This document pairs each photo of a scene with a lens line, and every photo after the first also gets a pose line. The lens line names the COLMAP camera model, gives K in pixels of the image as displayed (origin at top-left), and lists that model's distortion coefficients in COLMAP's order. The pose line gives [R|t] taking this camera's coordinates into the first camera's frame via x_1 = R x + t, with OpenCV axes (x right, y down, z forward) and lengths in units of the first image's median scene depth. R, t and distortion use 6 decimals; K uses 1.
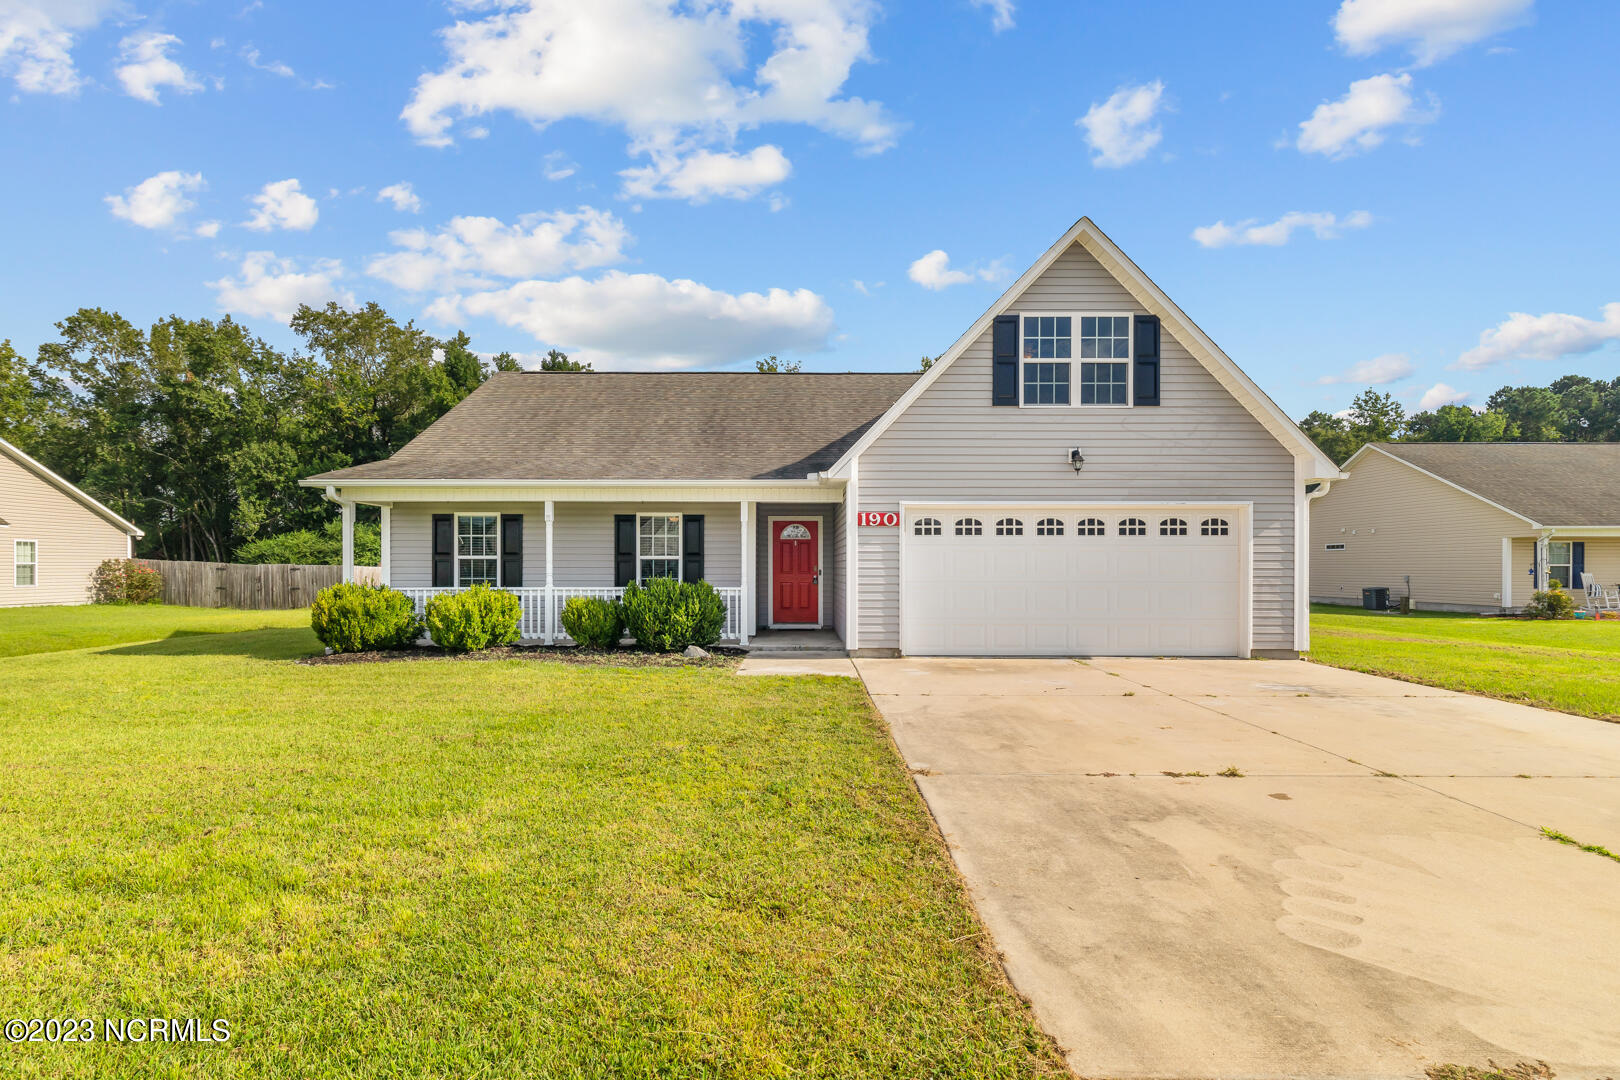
lens RADIAL K [[734.6, 0, 824.4], [0, 734.6, 546.6], [0, 0, 1]] dist [0.005729, -0.000013]
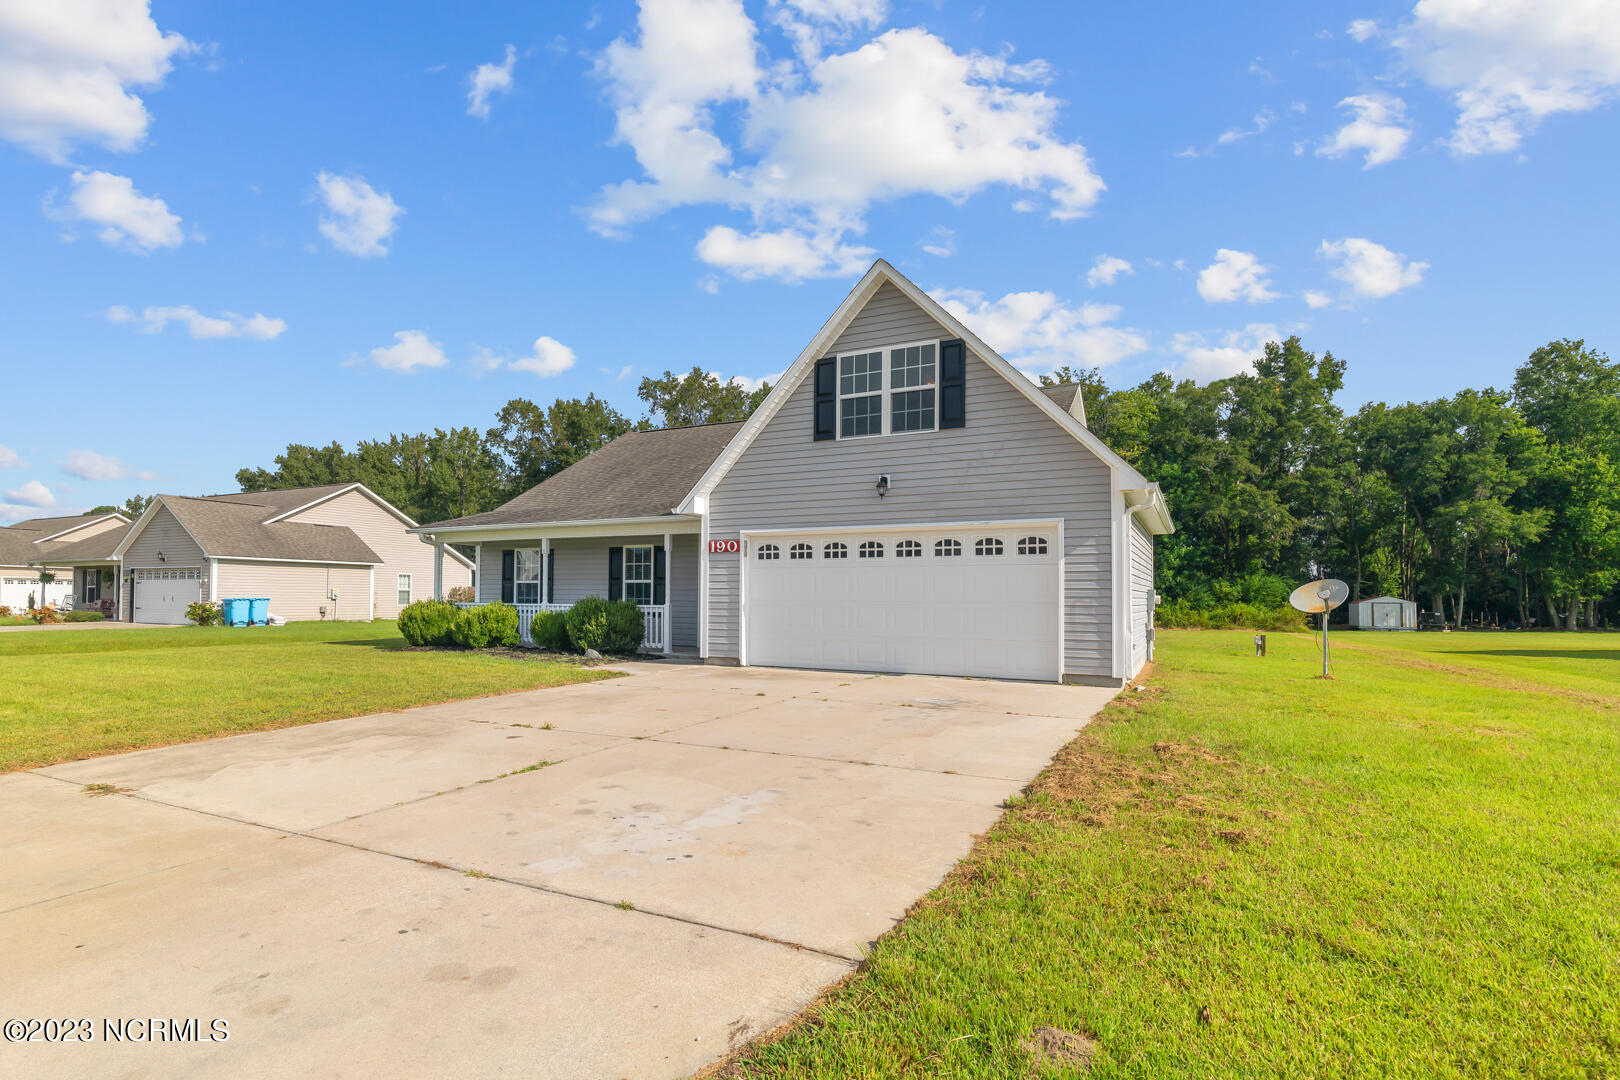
lens RADIAL K [[734.6, 0, 824.4], [0, 734.6, 546.6], [0, 0, 1]] dist [0.005729, -0.000013]
pose [[0.909616, -0.025437, -0.414671, 0.460831], [0.013952, 0.999431, -0.030703, 0.000402], [0.415216, 0.022143, 0.909453, 0.004598]]
